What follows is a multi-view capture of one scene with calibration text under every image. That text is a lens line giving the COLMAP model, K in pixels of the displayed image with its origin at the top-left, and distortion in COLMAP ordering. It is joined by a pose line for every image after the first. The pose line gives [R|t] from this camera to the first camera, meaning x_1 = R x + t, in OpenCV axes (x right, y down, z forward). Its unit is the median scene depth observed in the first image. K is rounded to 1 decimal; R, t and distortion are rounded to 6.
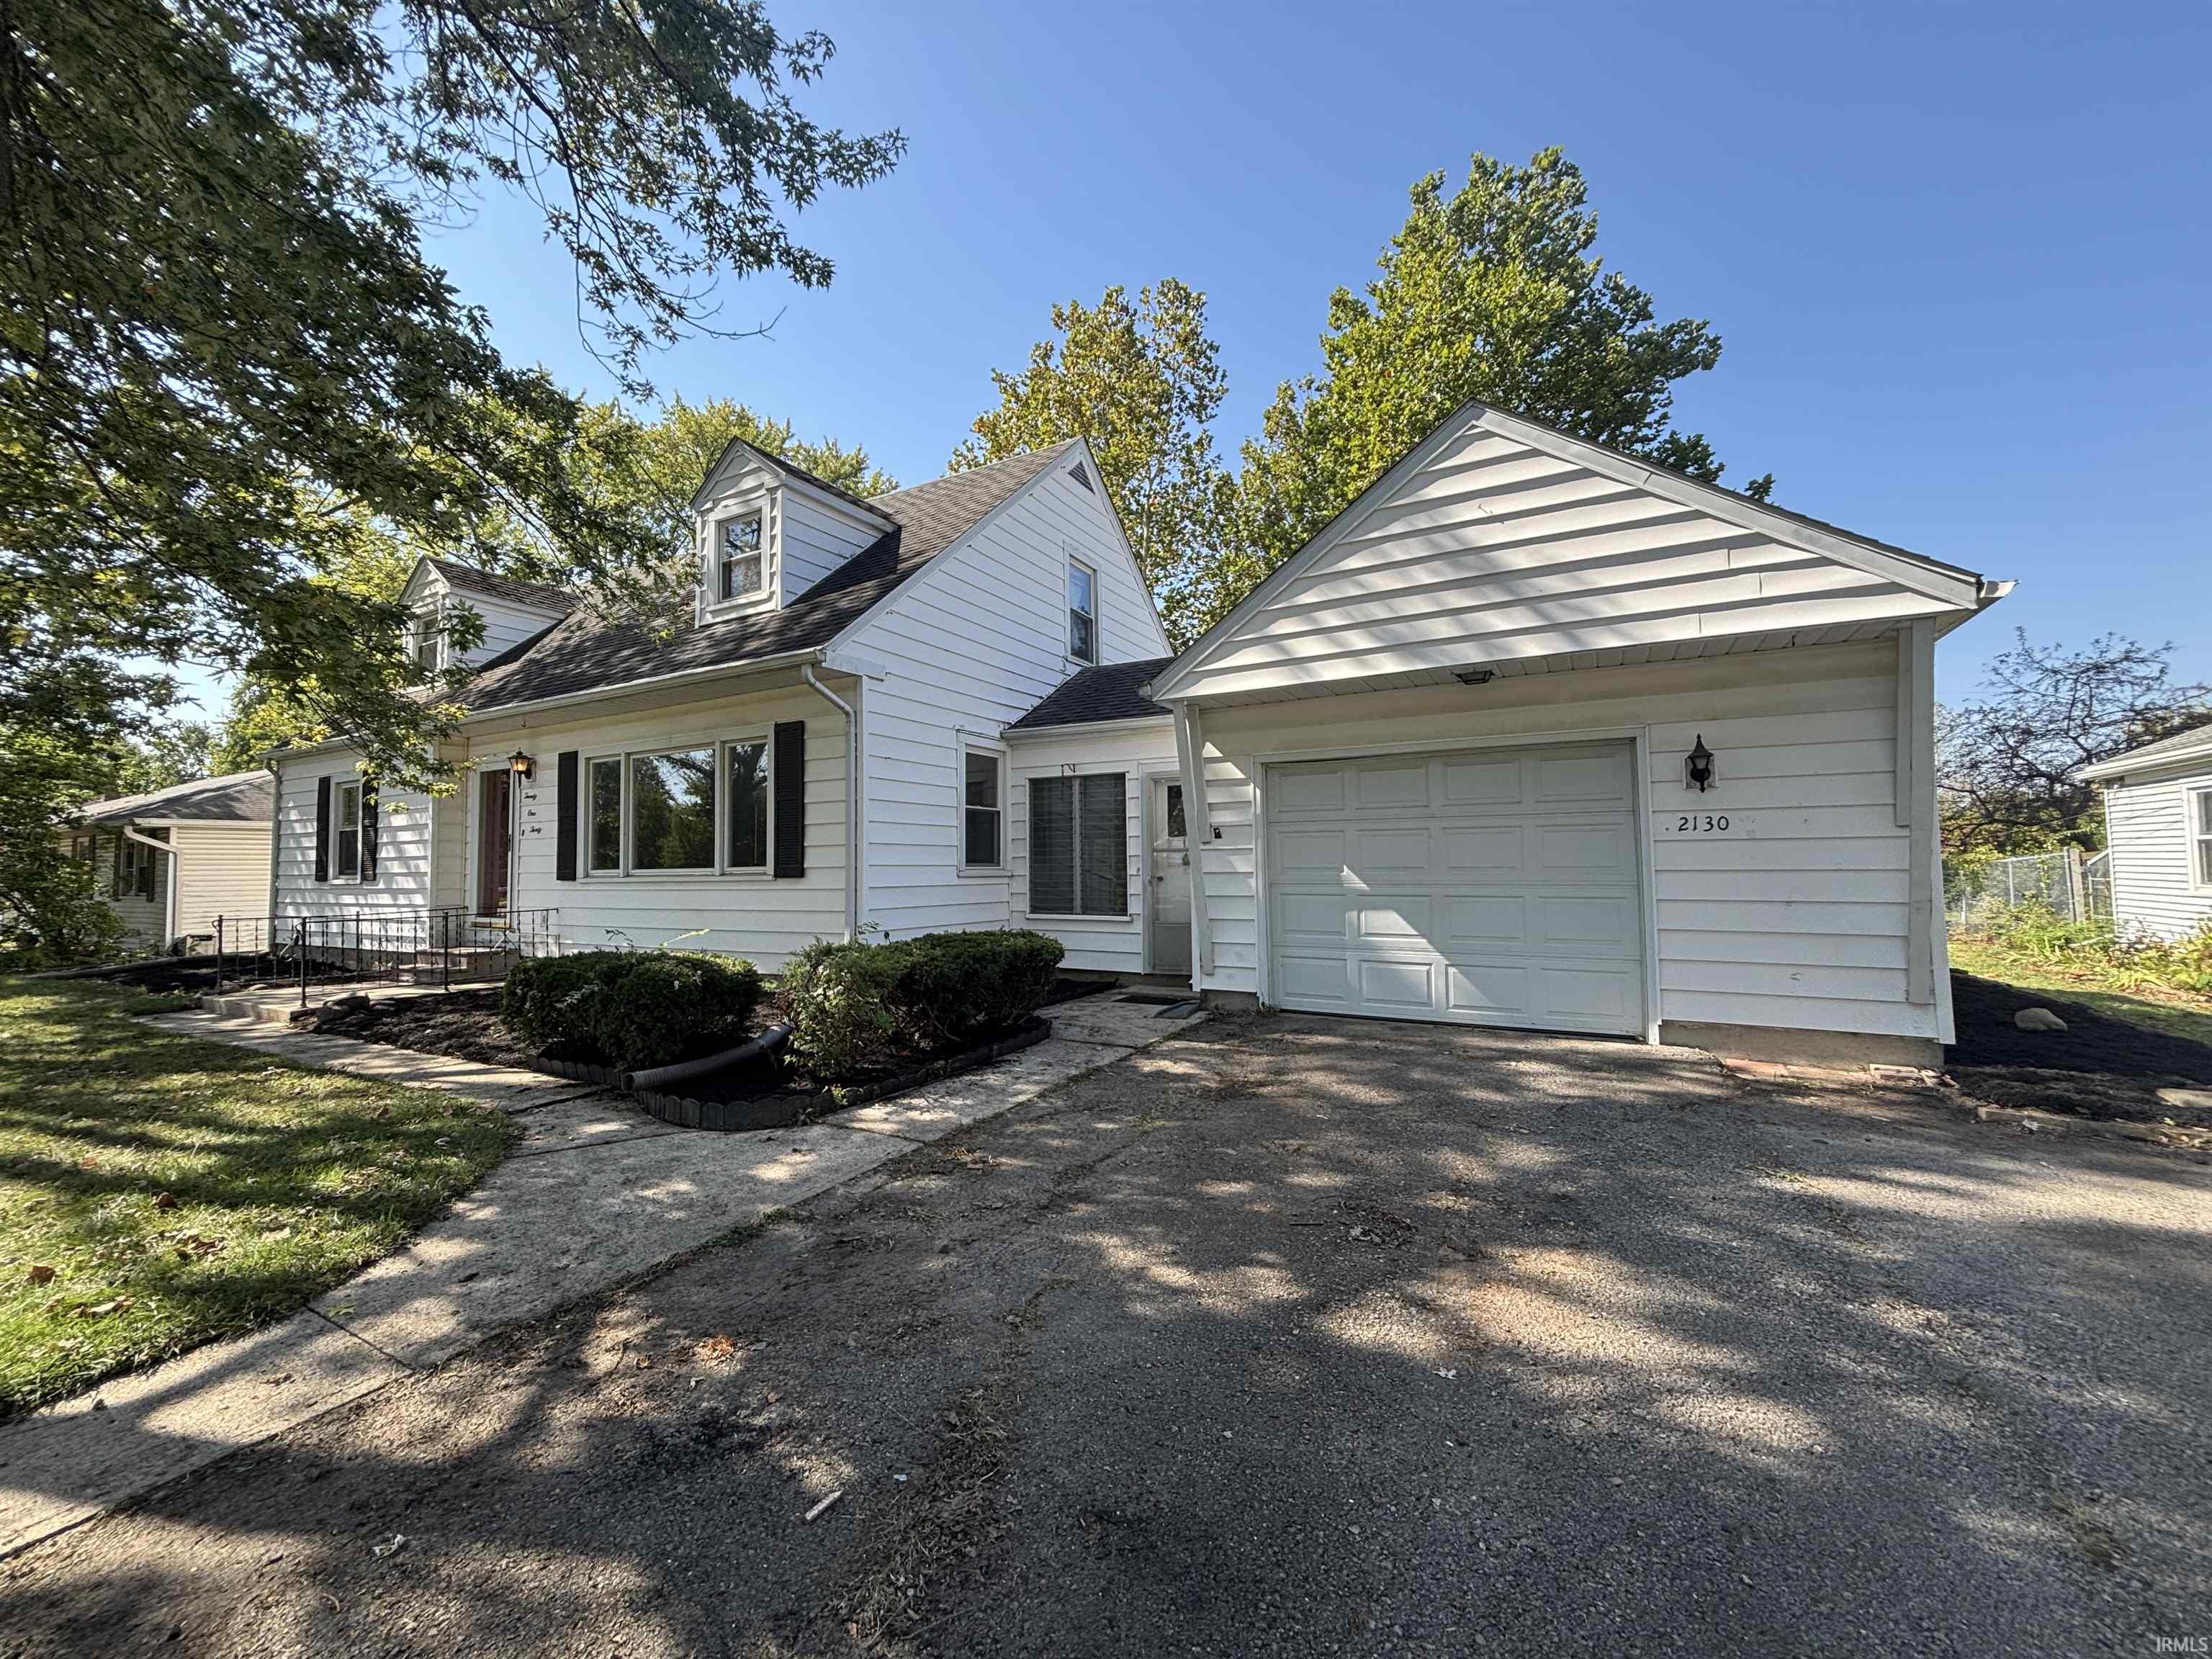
lens RADIAL K [[888.1, 0, 1100.8], [0, 888.1, 826.2], [0, 0, 1]] dist [0.003086, 0.000089]
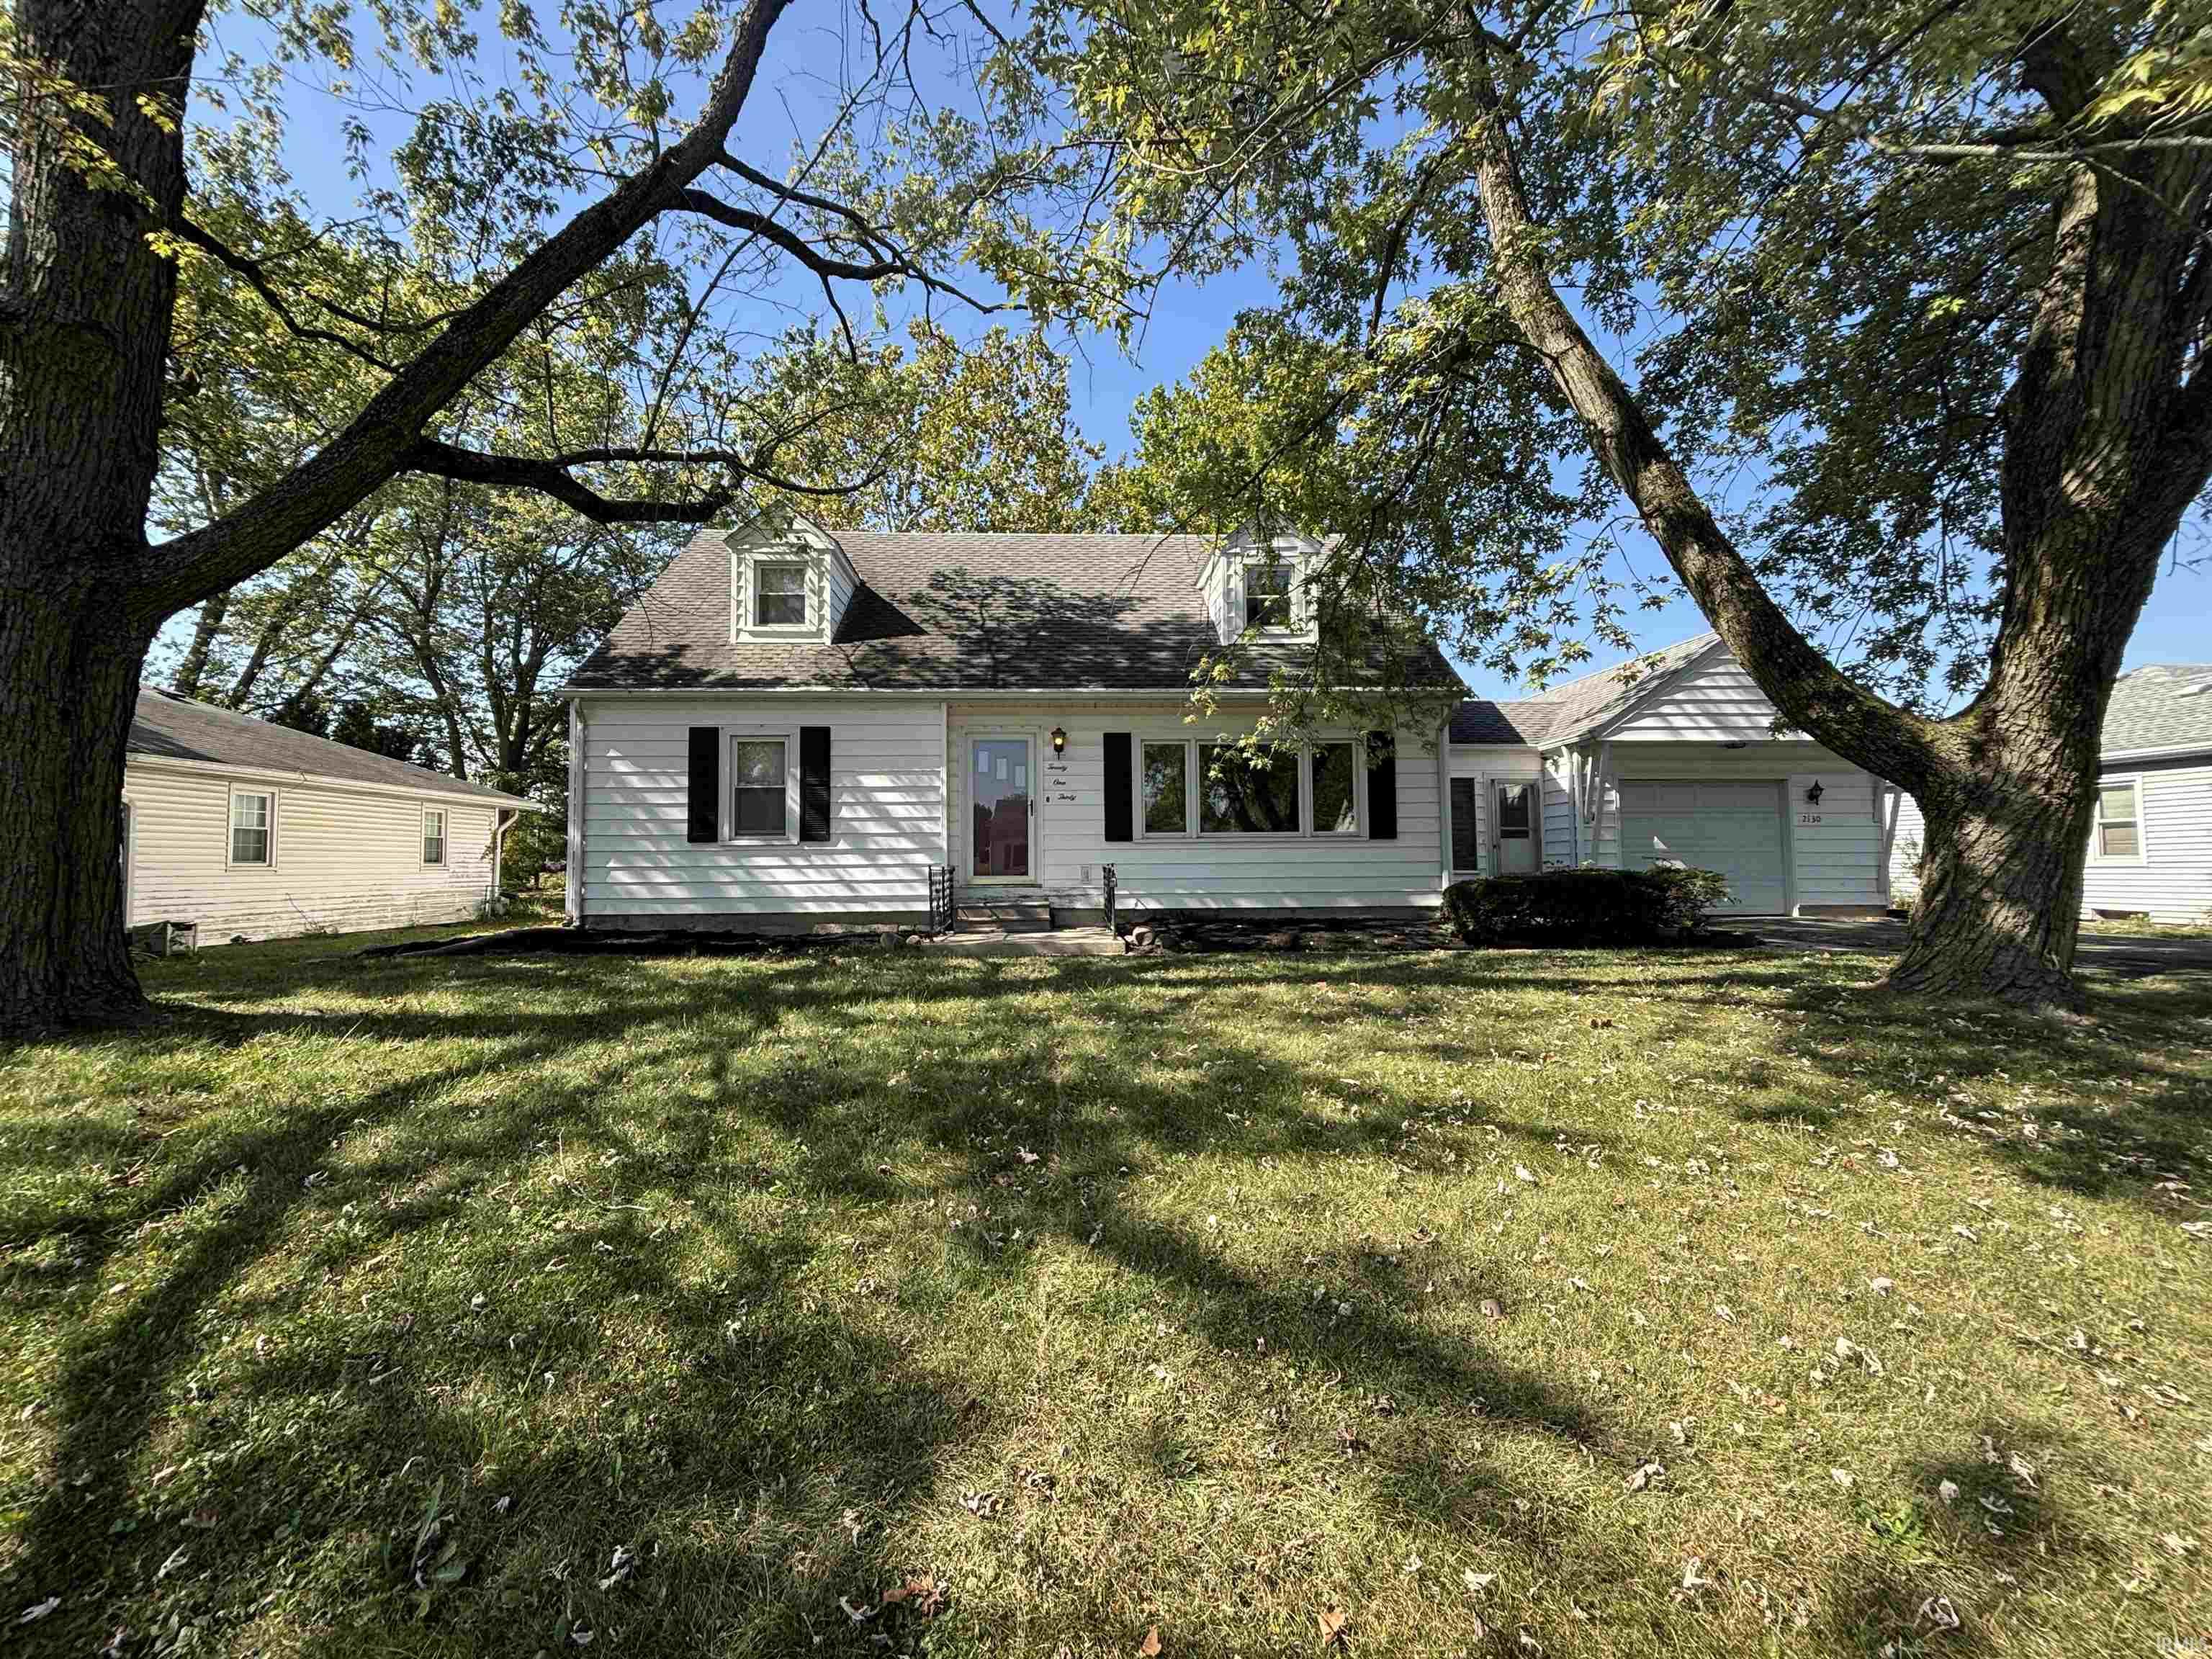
lens RADIAL K [[888.1, 0, 1109.2], [0, 888.1, 832.6], [0, 0, 1]] dist [0.003086, 0.000089]
pose [[0.847601, 0.026349, 0.529980, -1.718657], [-0.027209, 0.999611, -0.006183, 0.079410], [-0.529937, -0.009179, 0.847987, 0.011288]]
